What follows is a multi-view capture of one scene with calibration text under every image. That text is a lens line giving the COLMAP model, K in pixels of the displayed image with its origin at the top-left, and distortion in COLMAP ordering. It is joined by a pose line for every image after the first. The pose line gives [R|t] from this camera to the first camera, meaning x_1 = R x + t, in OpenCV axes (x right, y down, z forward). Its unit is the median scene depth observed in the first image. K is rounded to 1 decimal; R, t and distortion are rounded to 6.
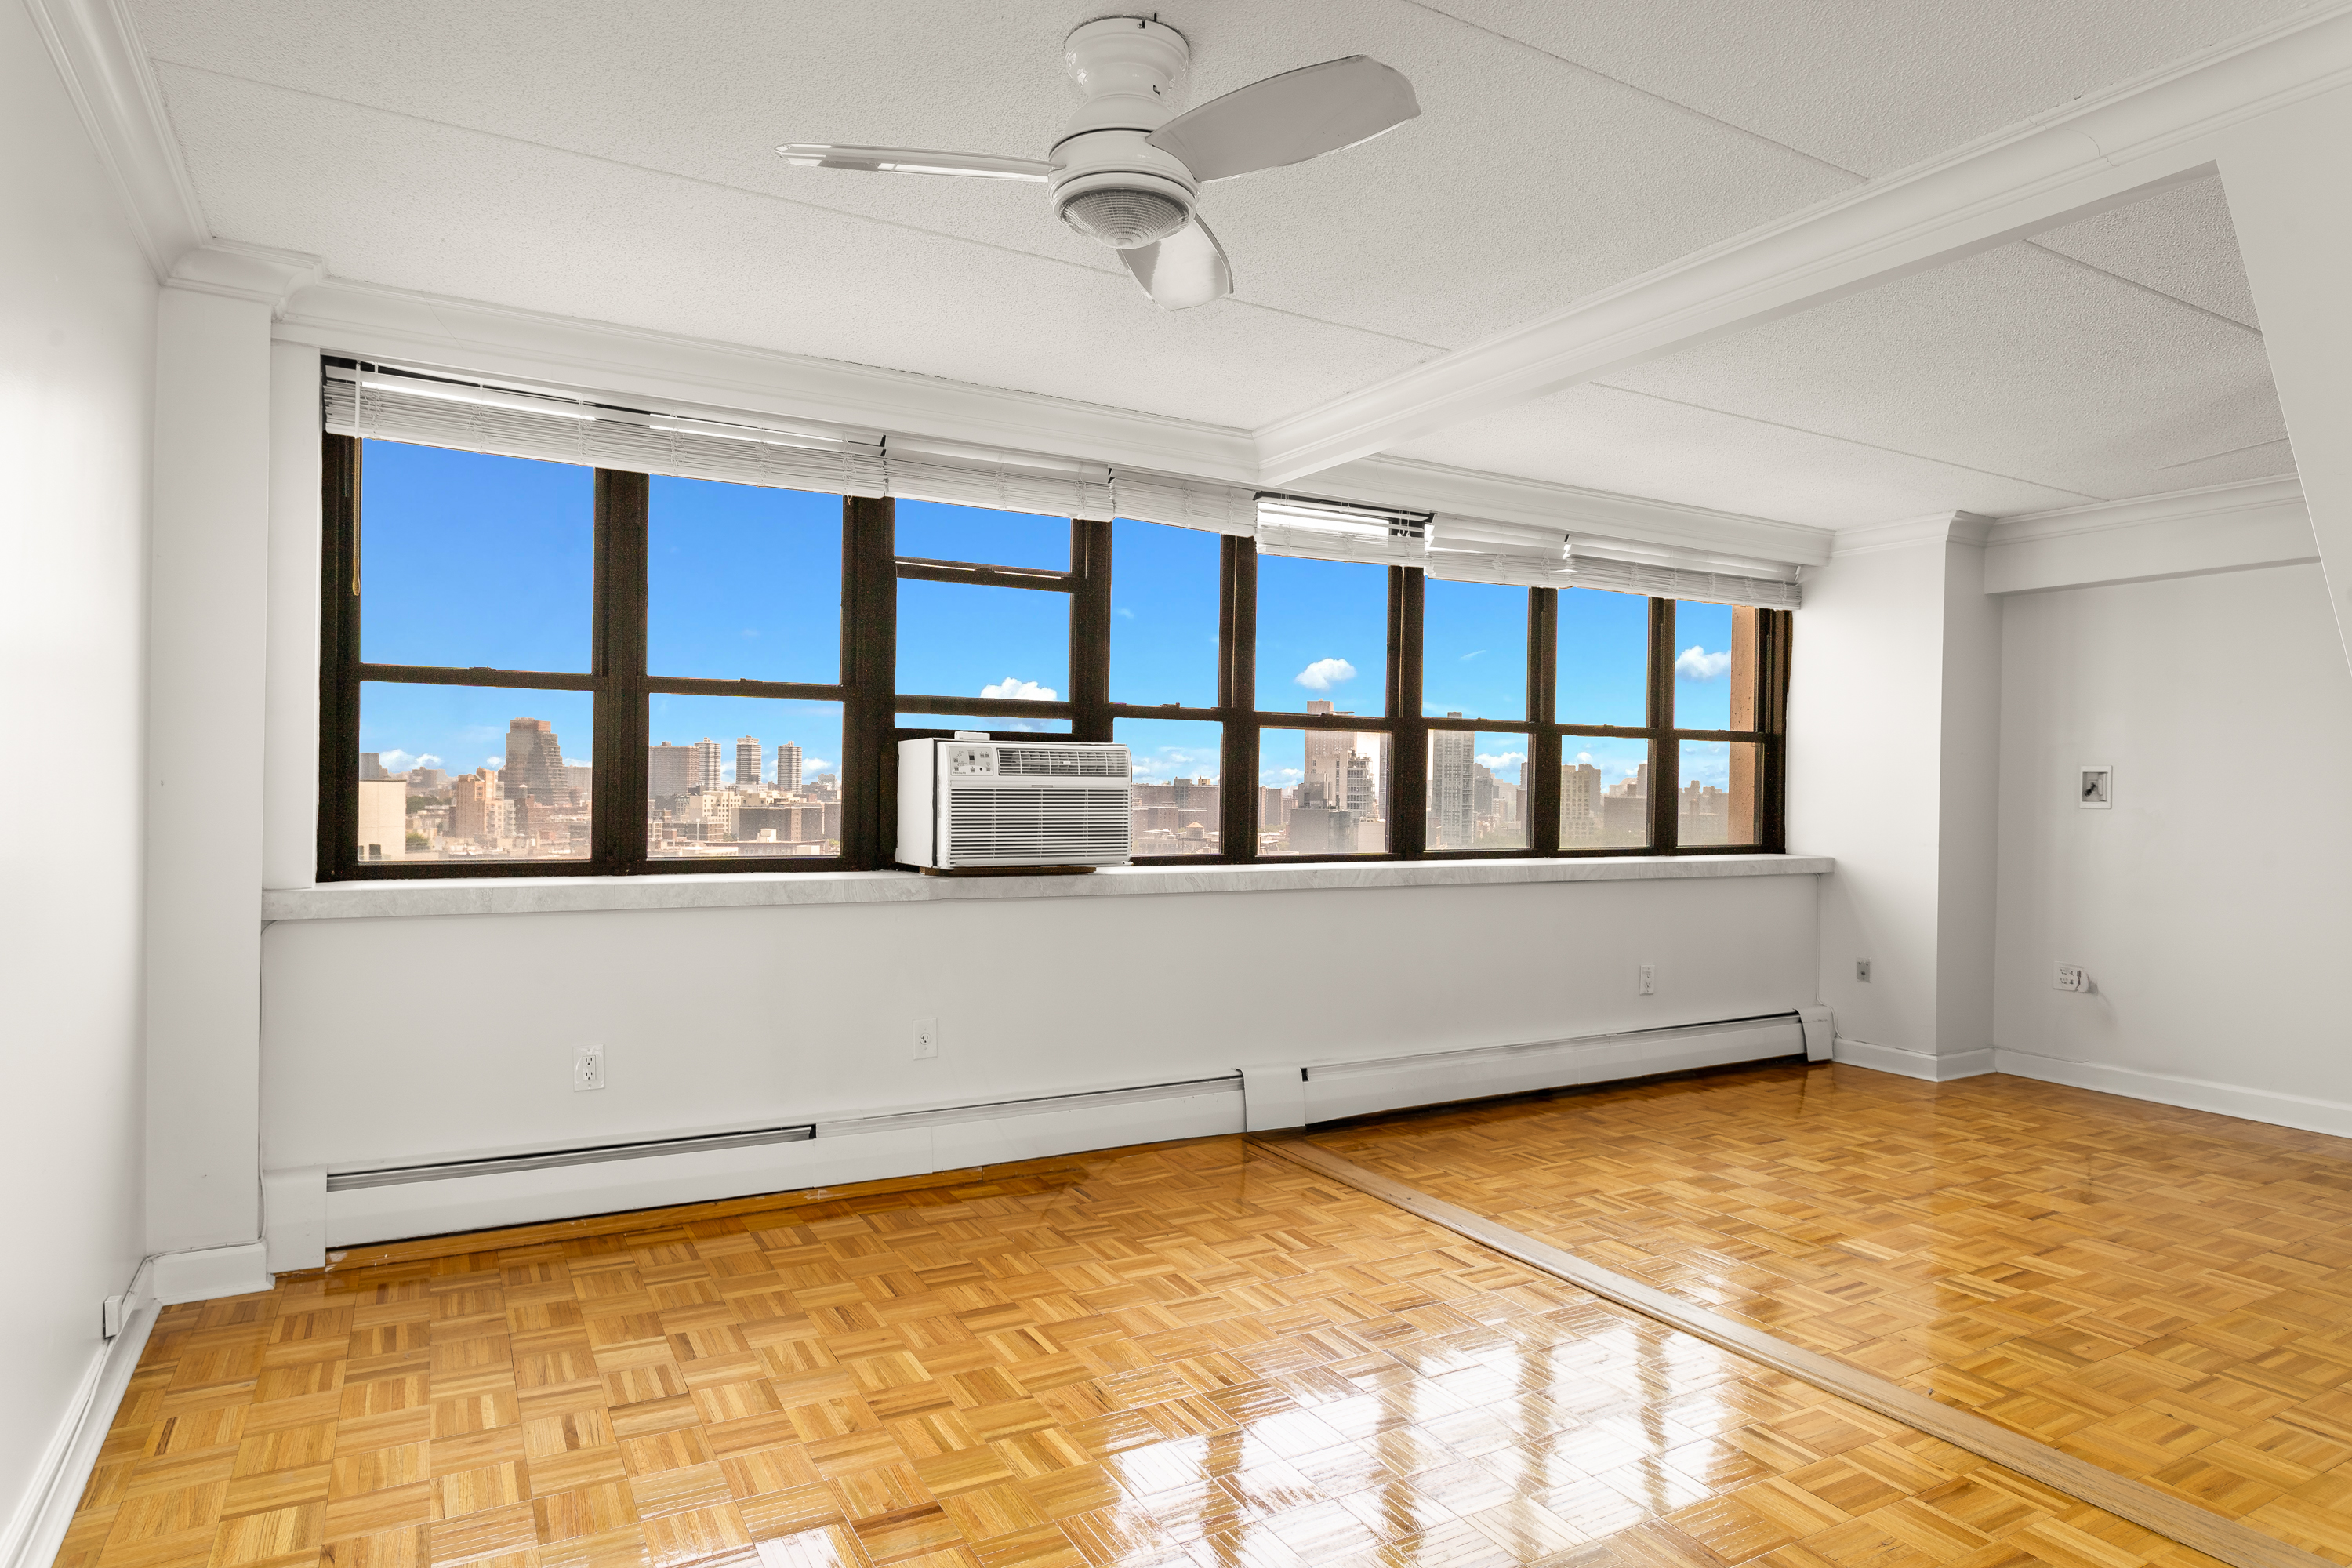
lens RADIAL K [[1369.5, 0, 1163.5], [0, 1369.5, 782.6], [0, 0, 1]] dist [-0.000882, 0.000004]
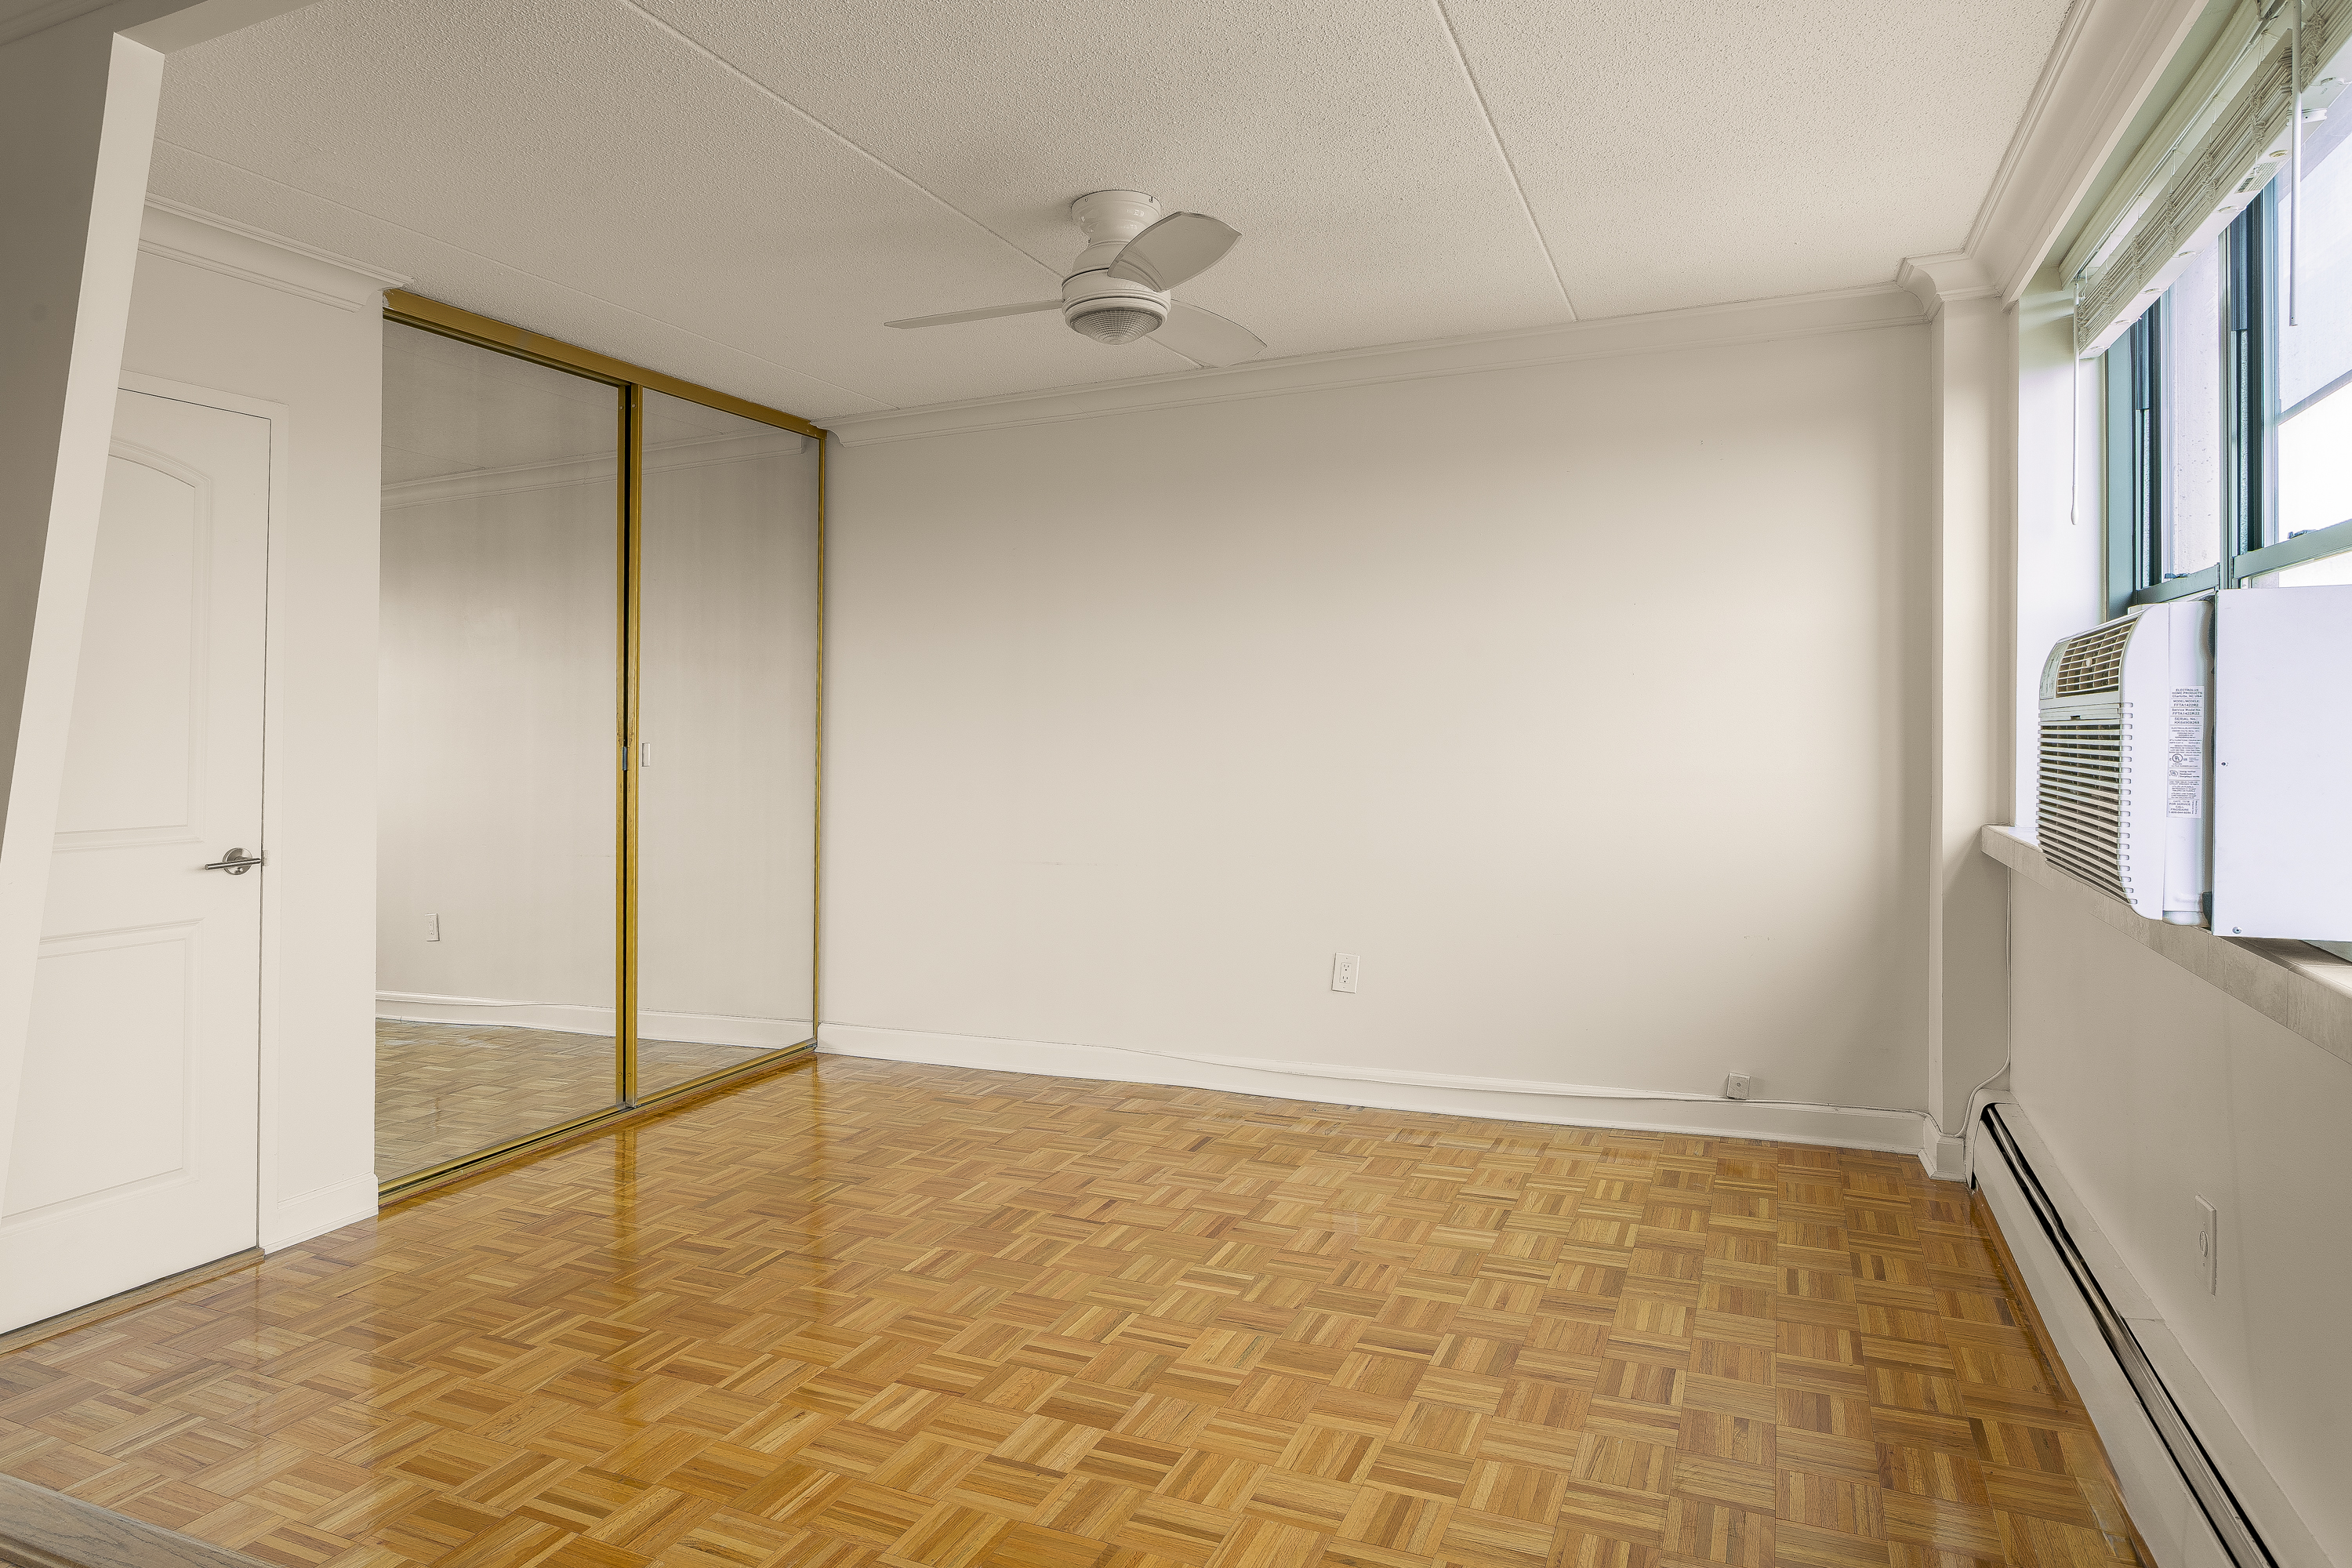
lens RADIAL K [[1369.5, 0, 1160.4], [0, 1369.5, 798.4], [0, 0, 1]] dist [-0.000882, 0.000004]
pose [[-0.796644, 0.027878, -0.603806, 0.438465], [0.004865, 0.999199, 0.039715, 0.007324], [0.604430, 0.028701, -0.796141, 1.253246]]
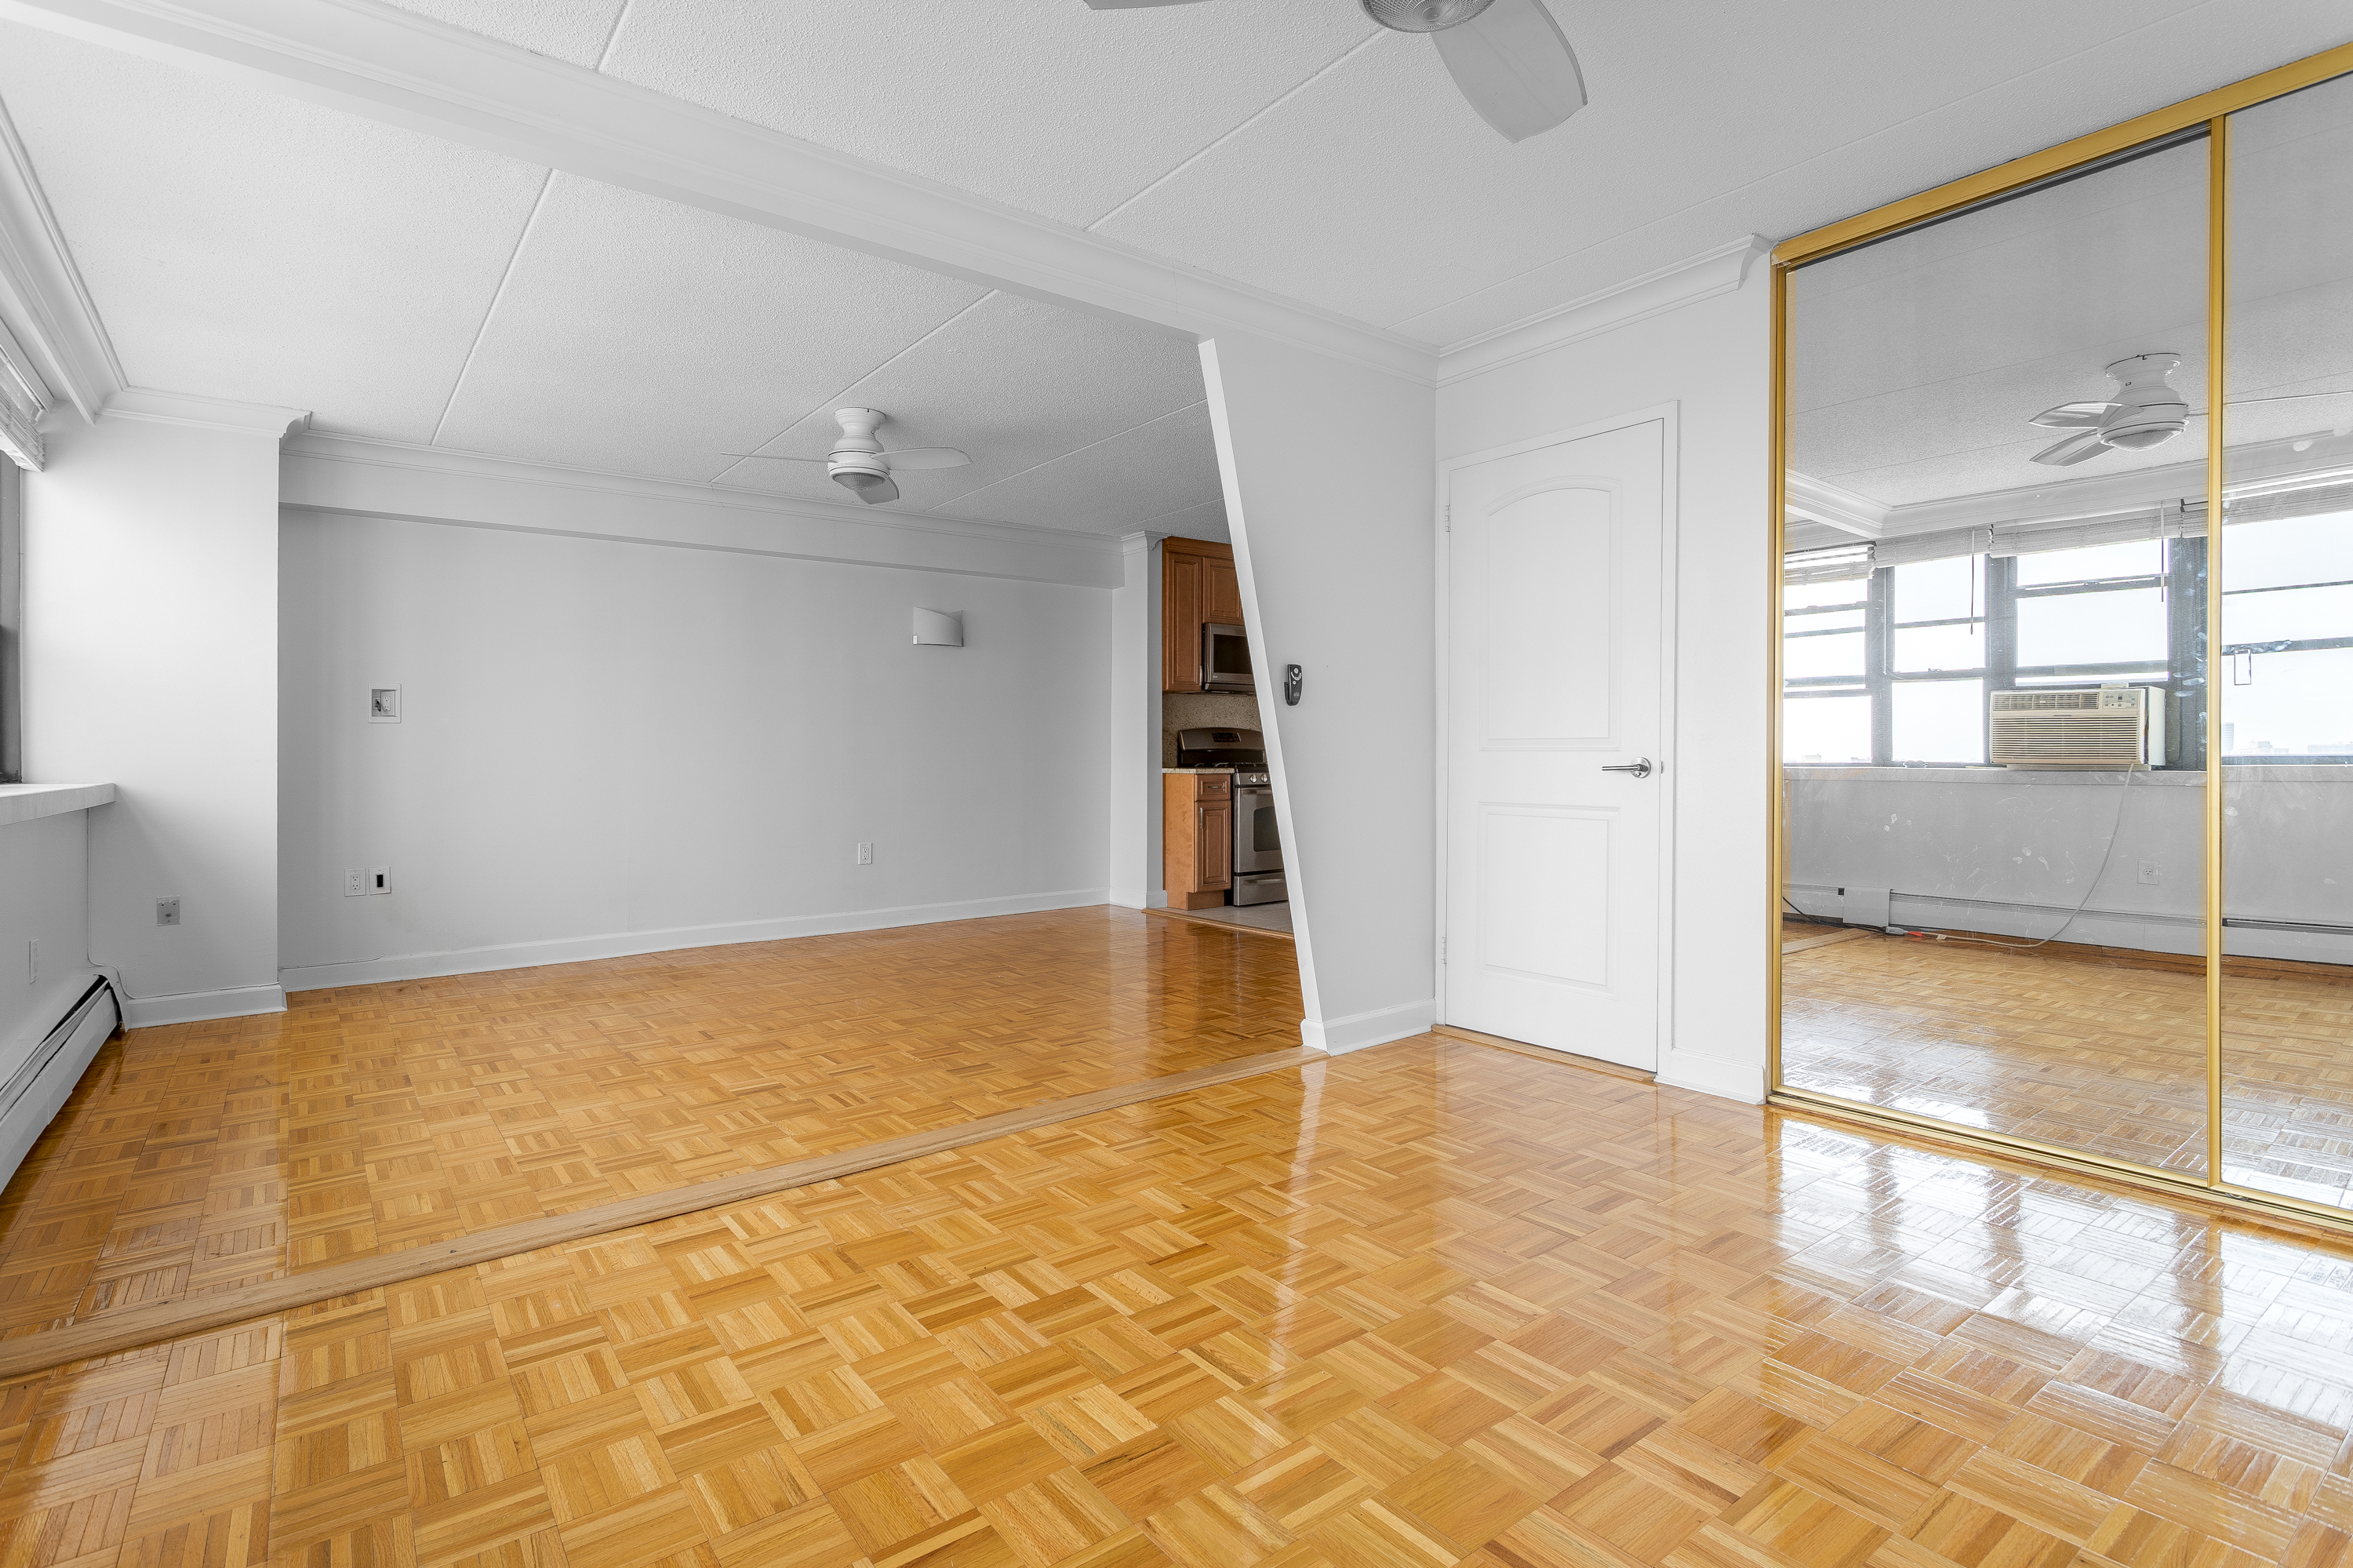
lens RADIAL K [[1142.3, 0, 1167.5], [0, 1142.3, 759.3], [0, 0, 1]] dist [-0.000951, 0.000723]
pose [[-0.143803, -0.018813, 0.989428, -0.451574], [0.006181, 0.999783, 0.019908, 0.048846], [-0.989587, 0.008979, -0.143655, 0.752783]]
